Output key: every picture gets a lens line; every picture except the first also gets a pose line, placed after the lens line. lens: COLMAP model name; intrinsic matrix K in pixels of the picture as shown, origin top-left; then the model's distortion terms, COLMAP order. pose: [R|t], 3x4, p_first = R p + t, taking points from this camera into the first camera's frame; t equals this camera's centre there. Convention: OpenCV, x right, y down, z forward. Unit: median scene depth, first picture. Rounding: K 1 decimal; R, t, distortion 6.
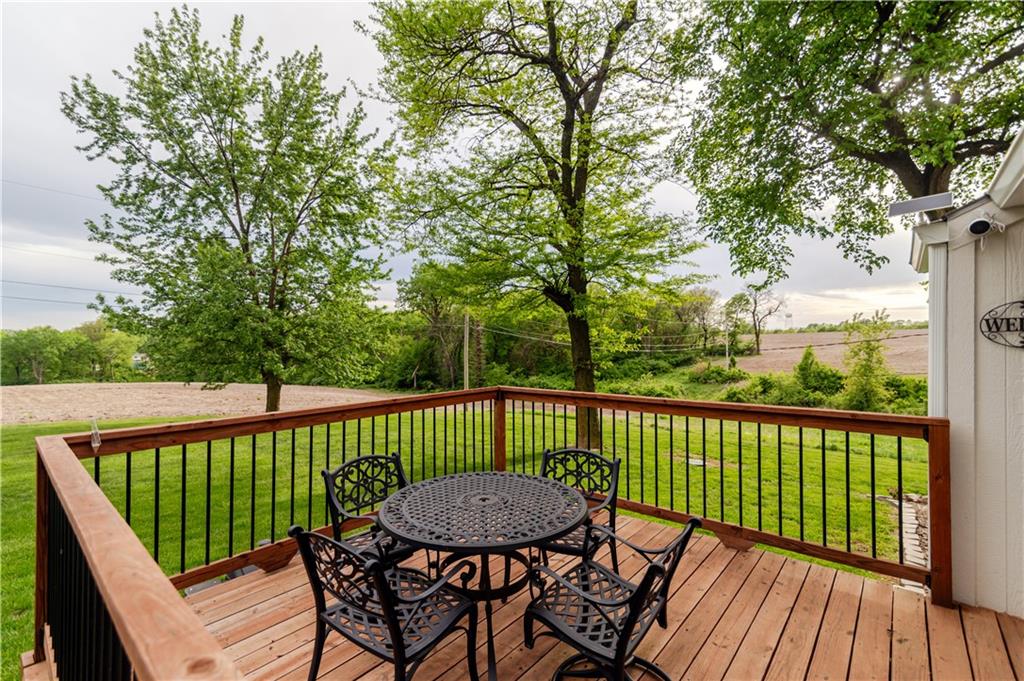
lens RADIAL K [[456.8, 0, 512.3], [0, 456.8, 341.7], [0, 0, 1]] dist [0.013413, -0.000257]
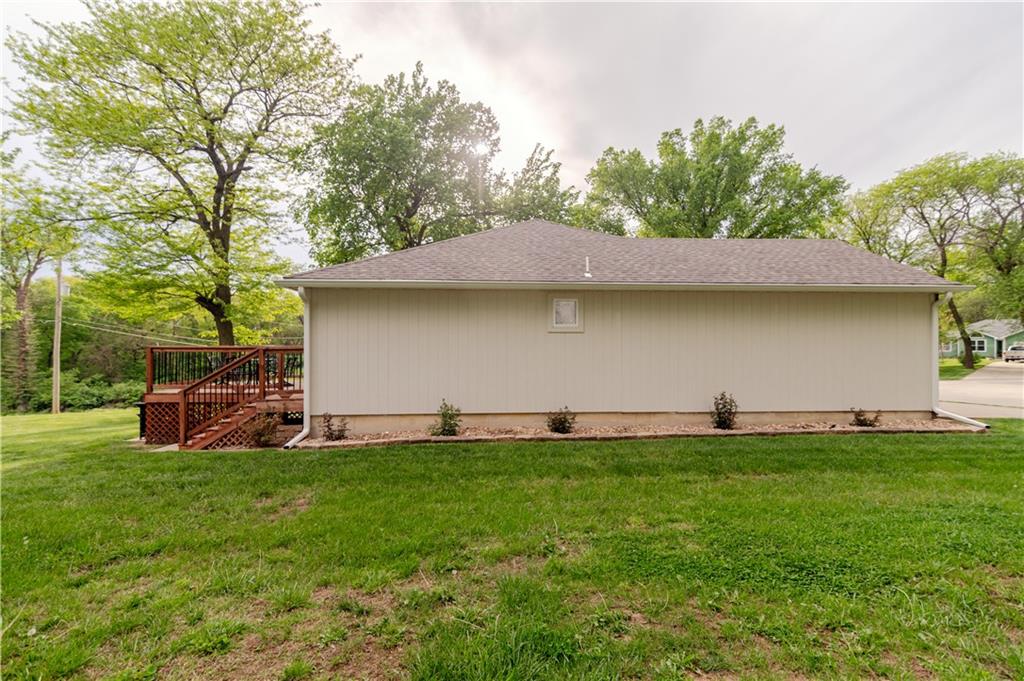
lens RADIAL K [[483.4, 0, 512.4], [0, 483.4, 343.0], [0, 0, 1]] dist [0.019758, -0.001123]
pose [[0.726445, 0.009937, 0.687153, -0.232663], [-0.005528, 0.999948, -0.008616, 0.026796], [-0.687203, 0.002460, 0.726462, -0.694390]]
